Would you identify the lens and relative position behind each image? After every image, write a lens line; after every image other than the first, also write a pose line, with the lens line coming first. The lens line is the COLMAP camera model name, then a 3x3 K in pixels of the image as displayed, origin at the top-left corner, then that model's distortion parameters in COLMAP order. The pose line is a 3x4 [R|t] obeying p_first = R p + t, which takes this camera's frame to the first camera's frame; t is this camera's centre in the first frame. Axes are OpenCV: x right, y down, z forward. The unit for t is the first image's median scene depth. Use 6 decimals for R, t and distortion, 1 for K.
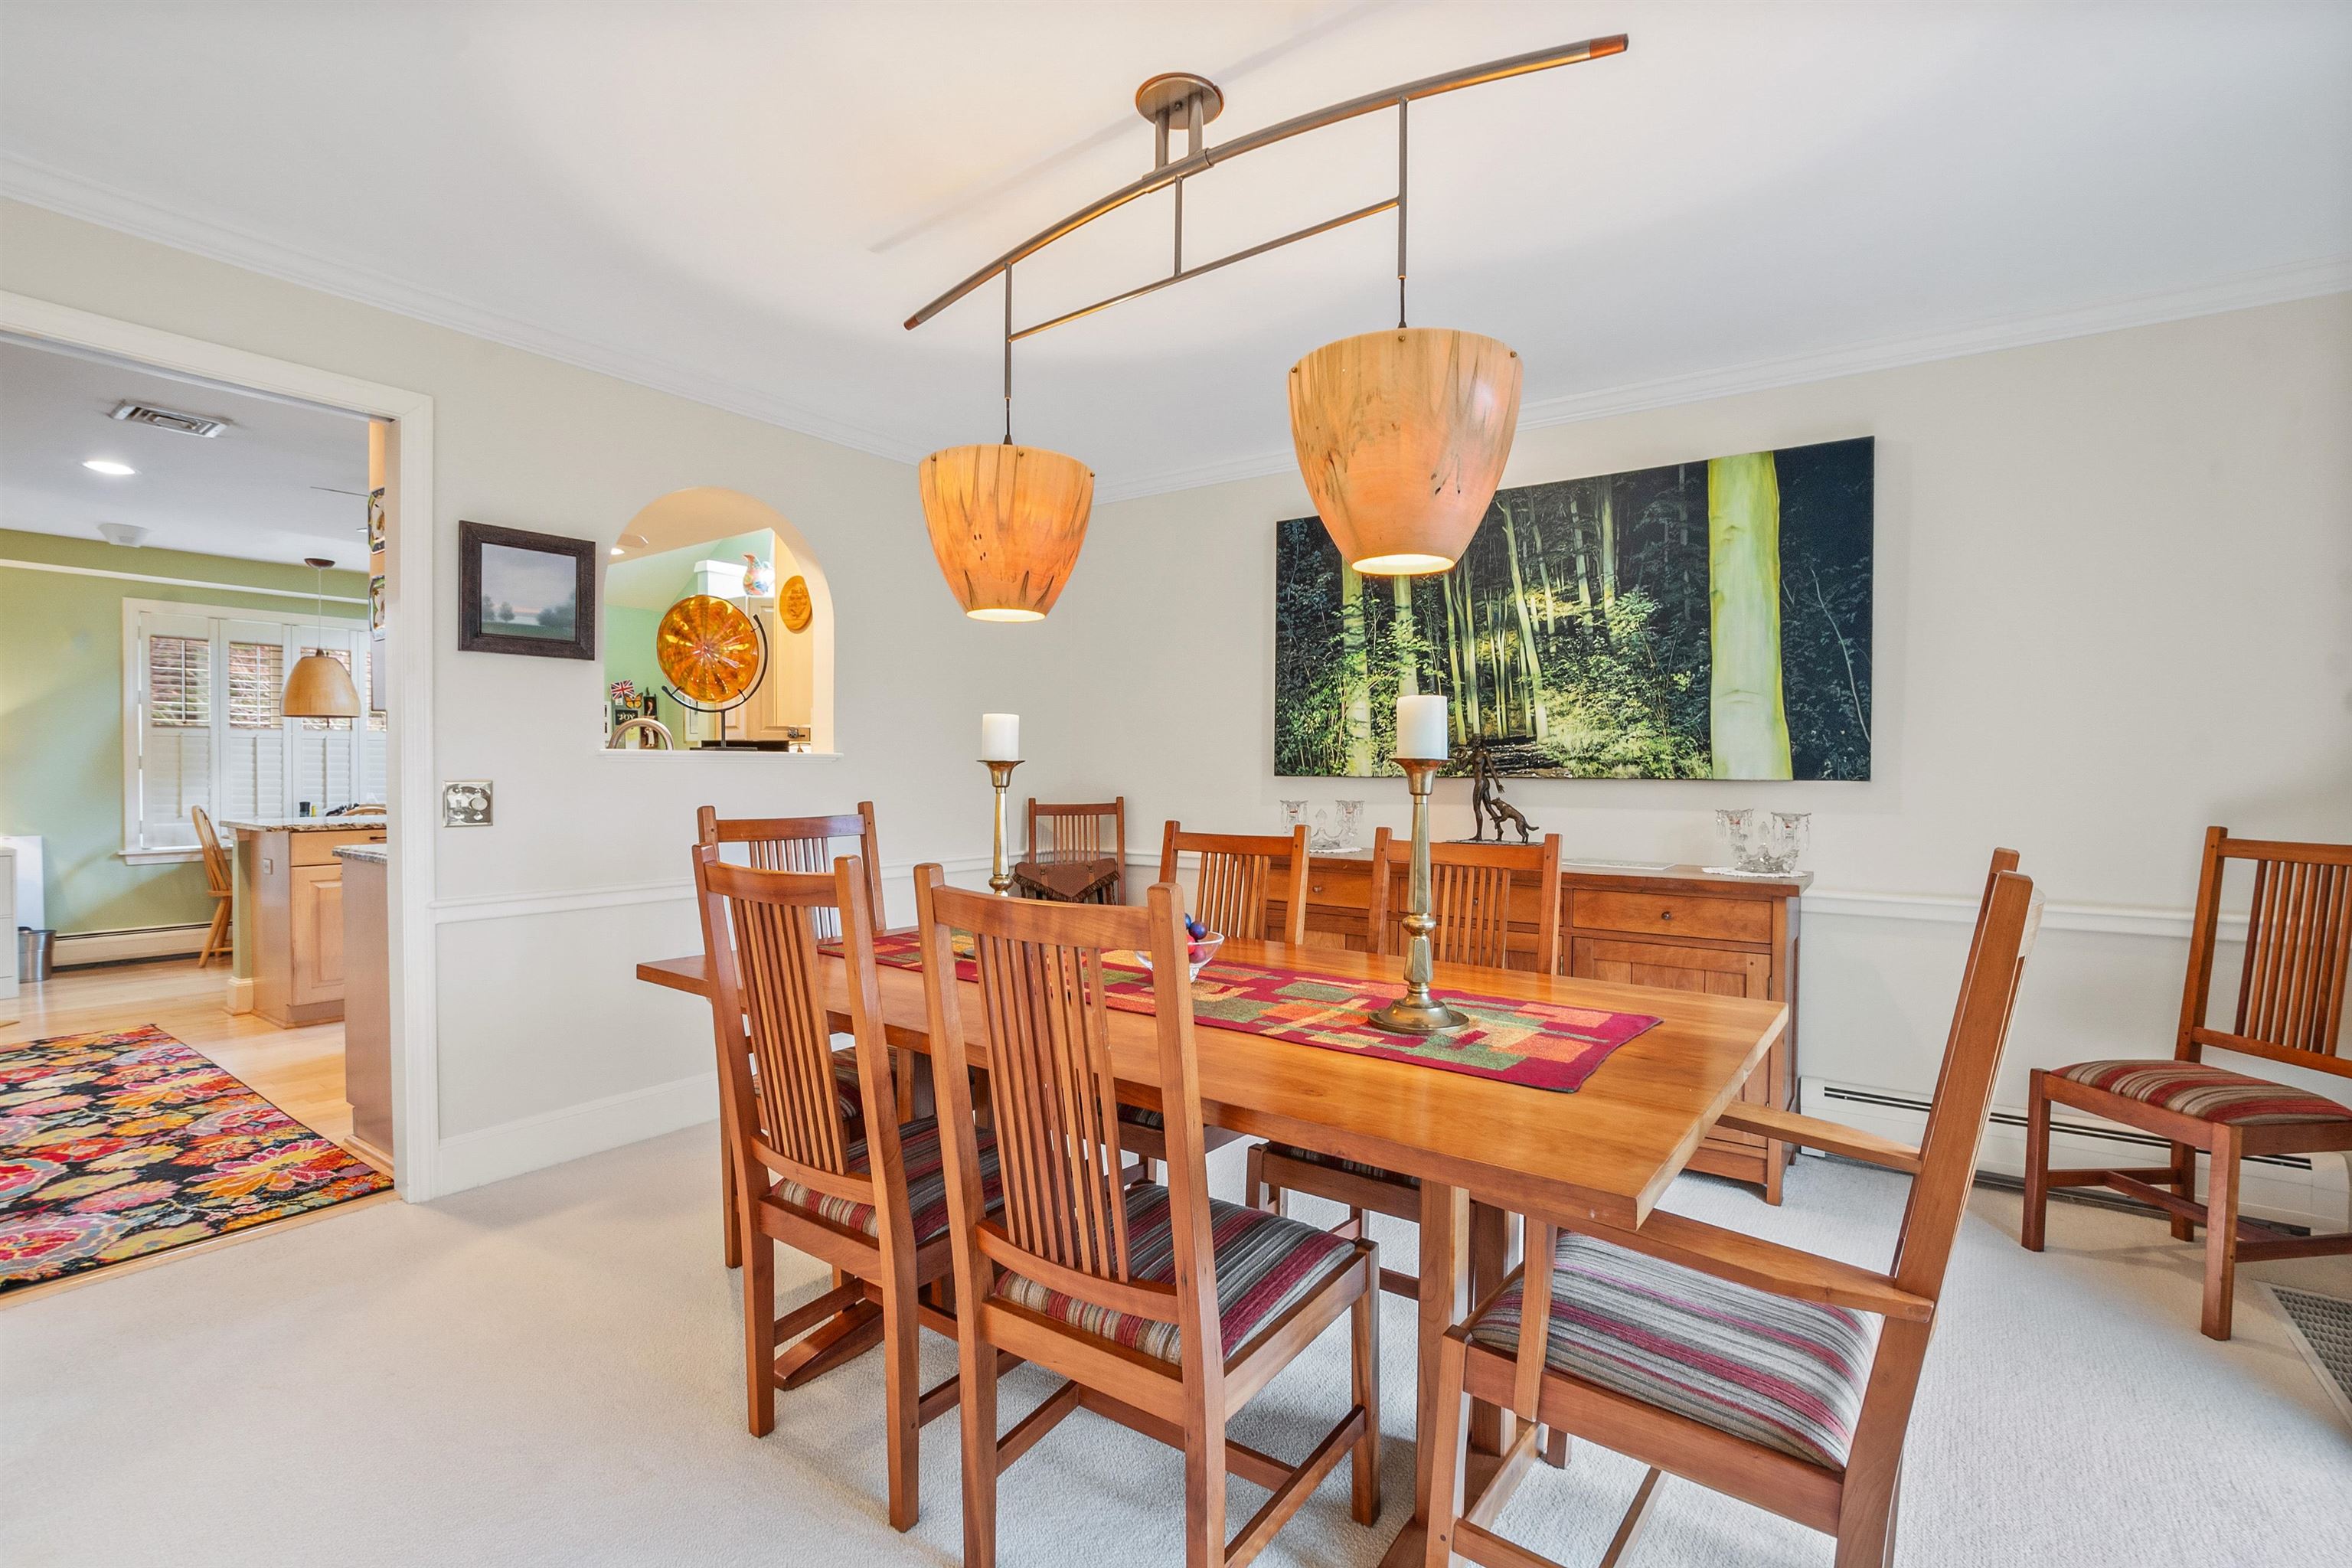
lens RADIAL K [[1058.6, 0, 1190.2], [0, 1058.6, 779.1], [0, 0, 1]] dist [-0.028074, 0.004182]
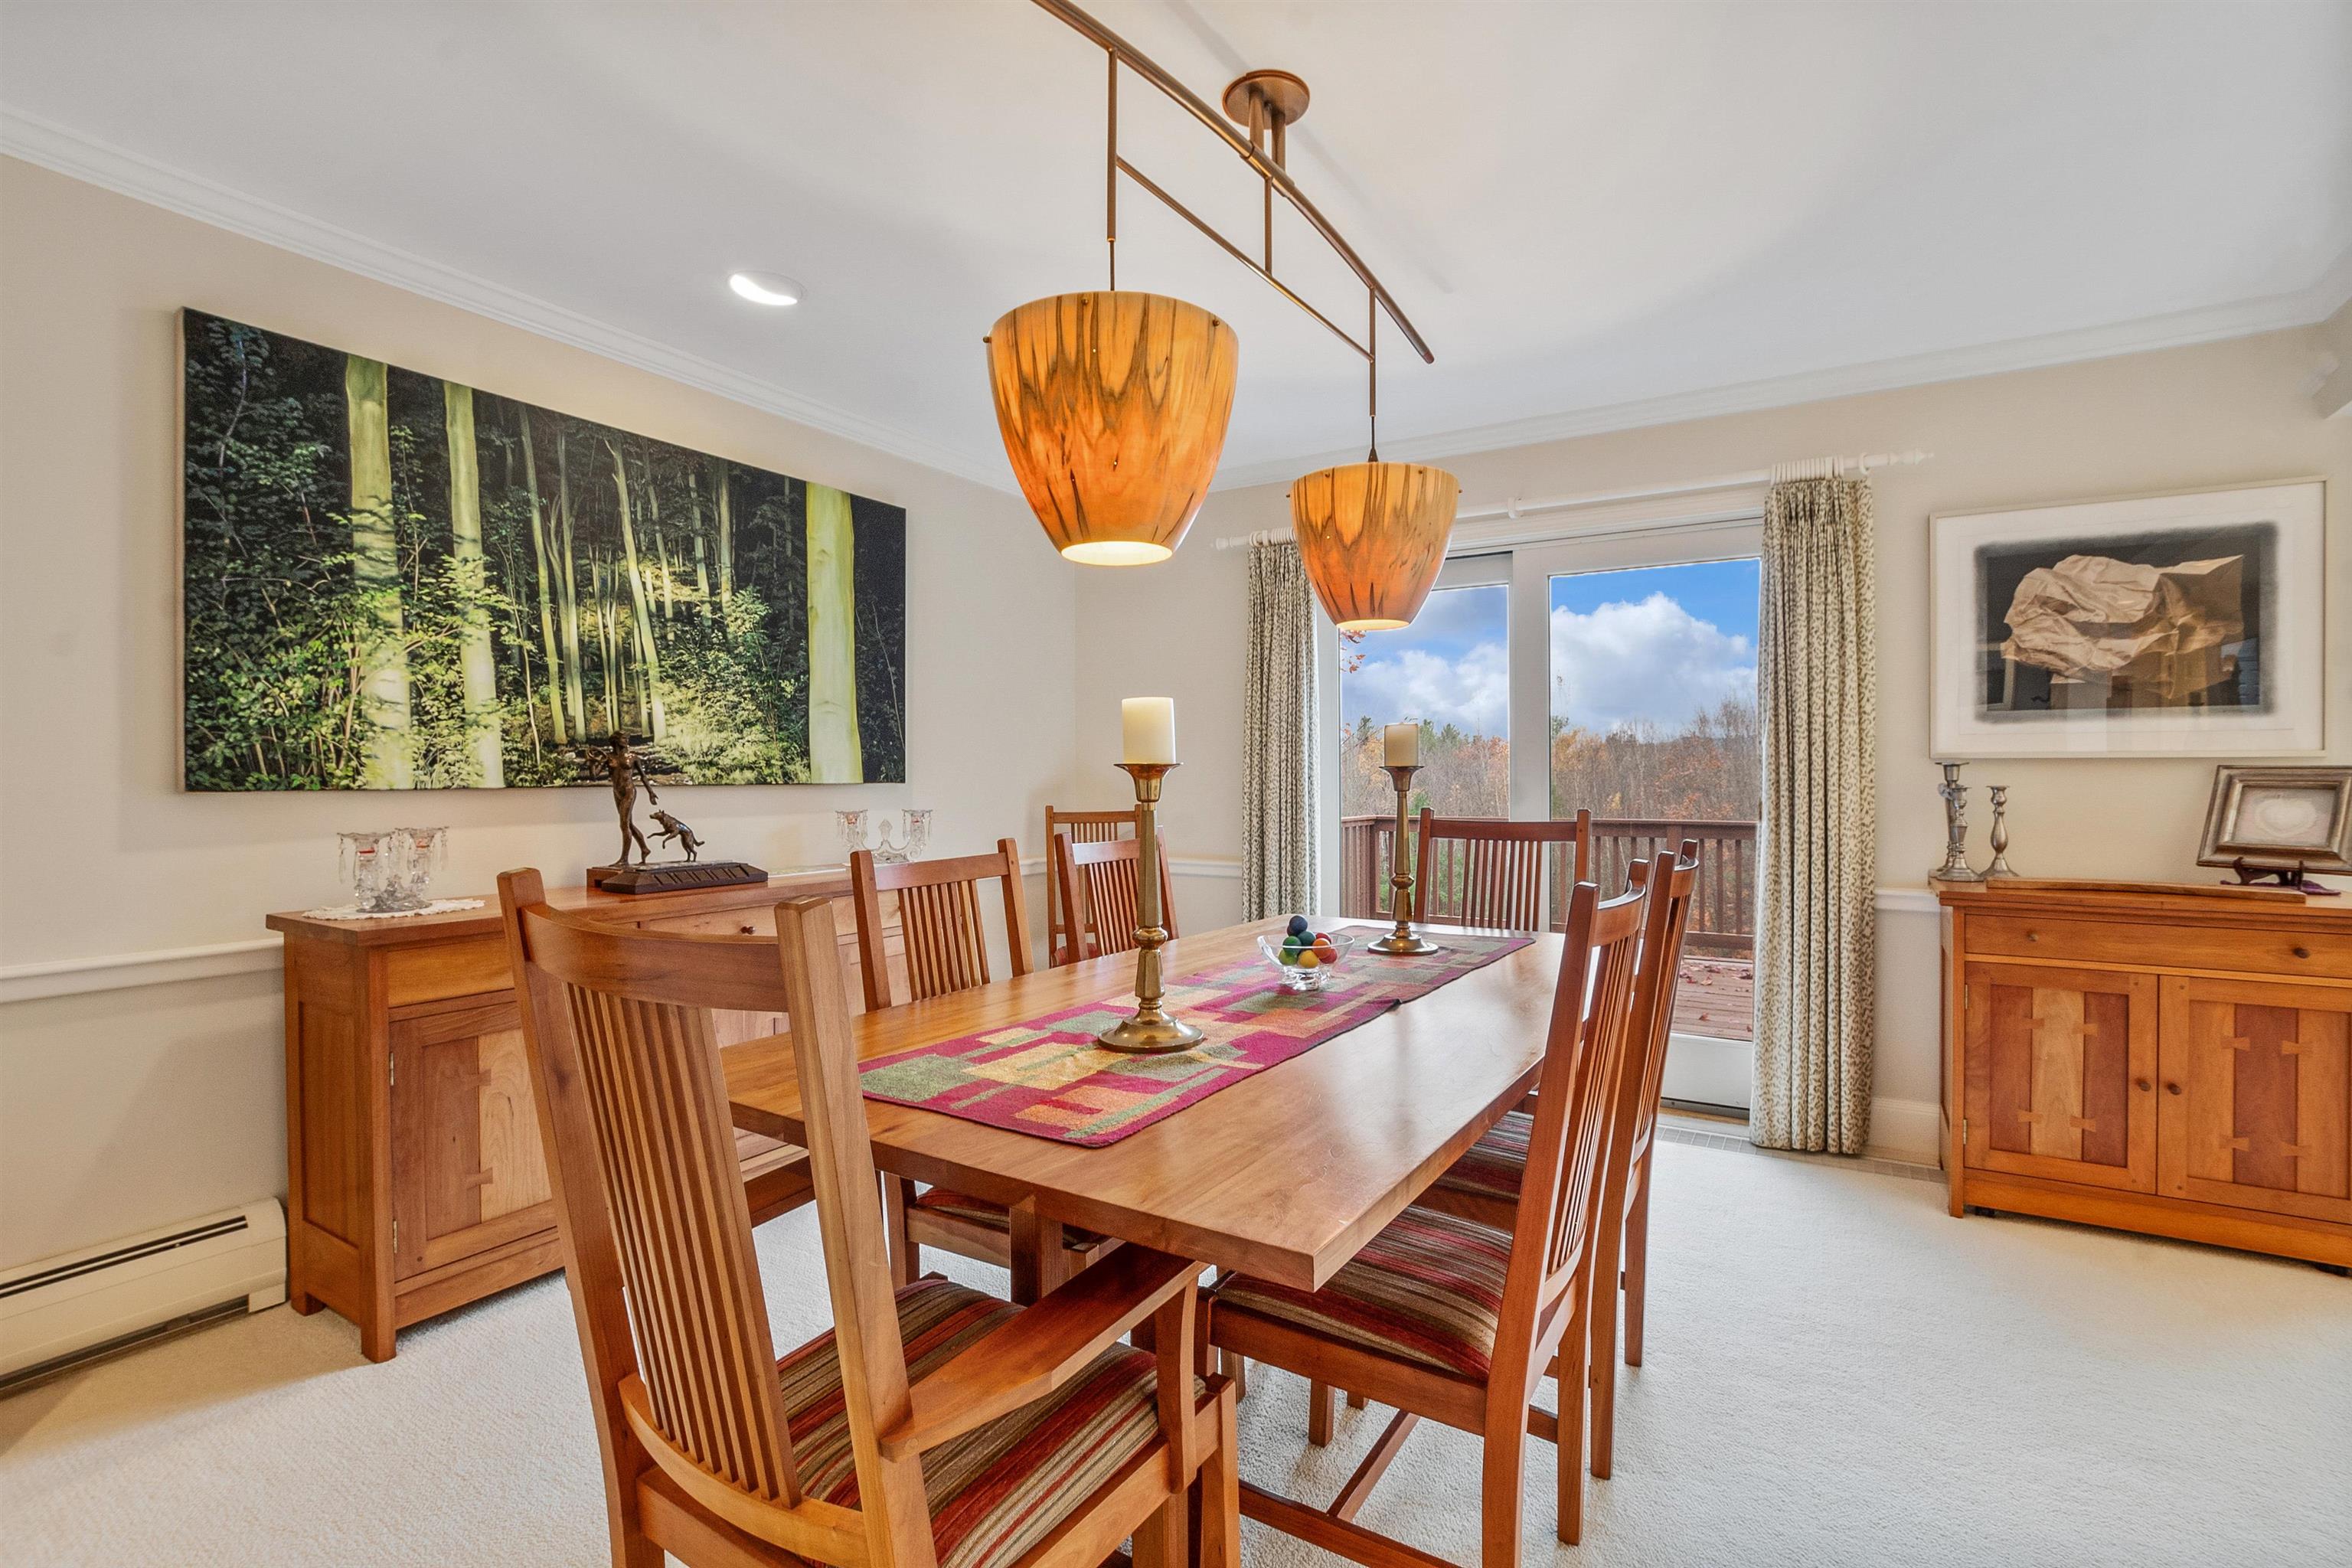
lens RADIAL K [[1058.6, 0, 1195.1], [0, 1058.6, 772.4], [0, 0, 1]] dist [-0.028074, 0.004182]
pose [[-0.065150, -0.006702, 0.997853, -0.543995], [0.008519, 0.999937, 0.007272, -0.014401], [-0.997839, 0.008975, -0.065089, 0.628573]]
